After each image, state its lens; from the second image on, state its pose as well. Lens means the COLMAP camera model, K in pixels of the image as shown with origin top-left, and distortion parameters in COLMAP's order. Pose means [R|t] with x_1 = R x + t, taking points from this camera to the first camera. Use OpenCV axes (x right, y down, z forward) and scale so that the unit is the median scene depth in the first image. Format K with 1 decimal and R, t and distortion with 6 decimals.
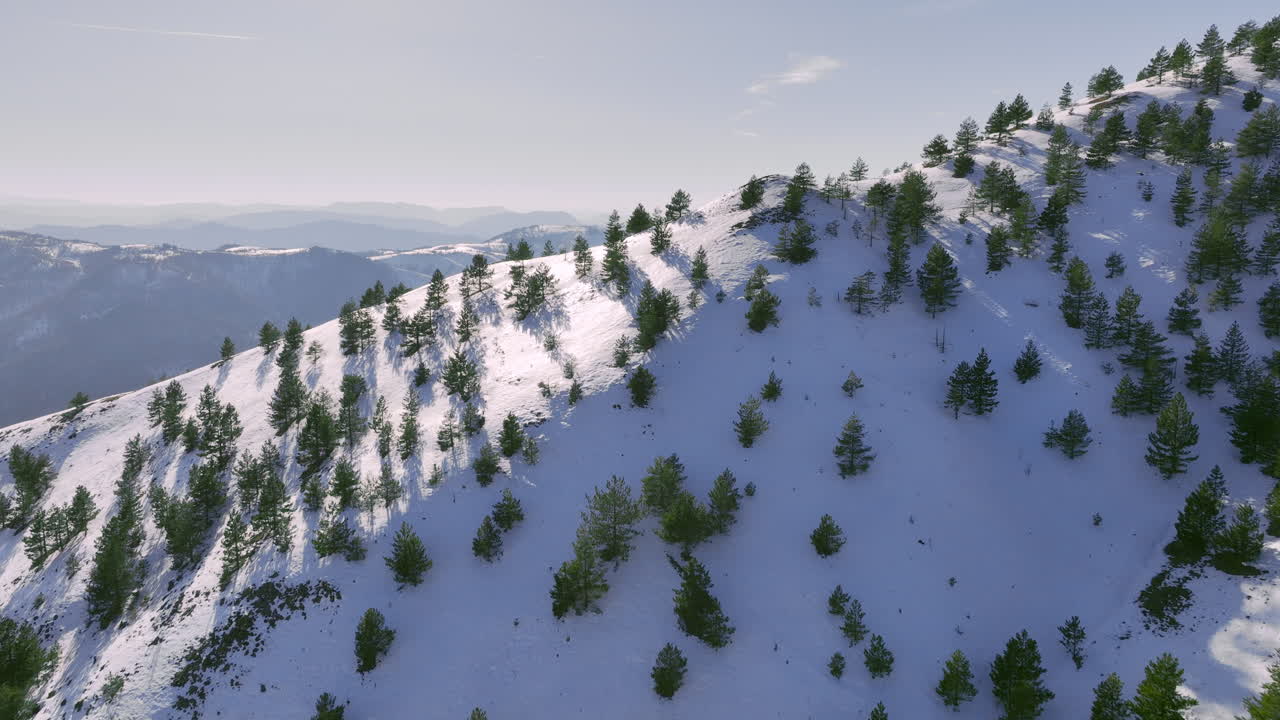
lens RADIAL K [[989.8, 0, 638.4], [0, 989.8, 357.7], [0, 0, 1]] dist [-0.001646, 0.004058]
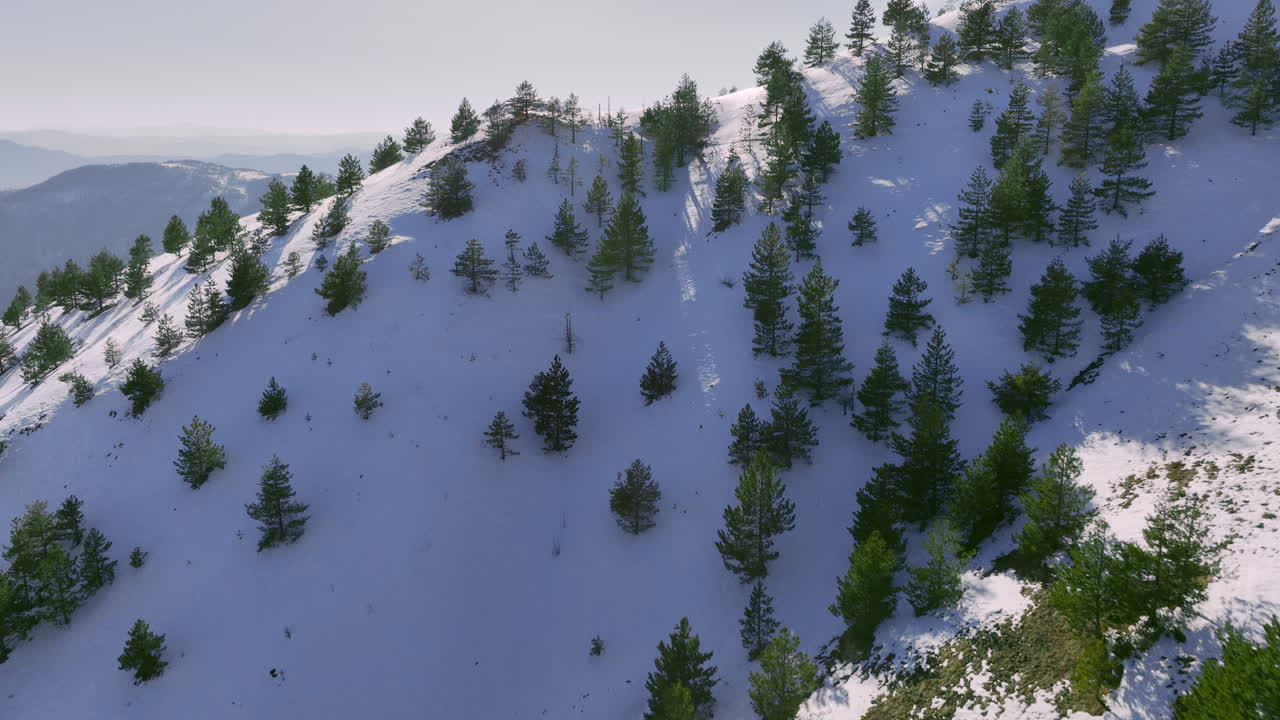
lens RADIAL K [[989.8, 0, 641.3], [0, 989.8, 362.4], [0, 0, 1]] dist [-0.001646, 0.004058]
pose [[0.987240, 0.032413, -0.155905, 0.422460], [-0.020642, 0.996853, 0.076538, -0.047600], [0.157895, -0.072343, 0.984802, 0.285763]]
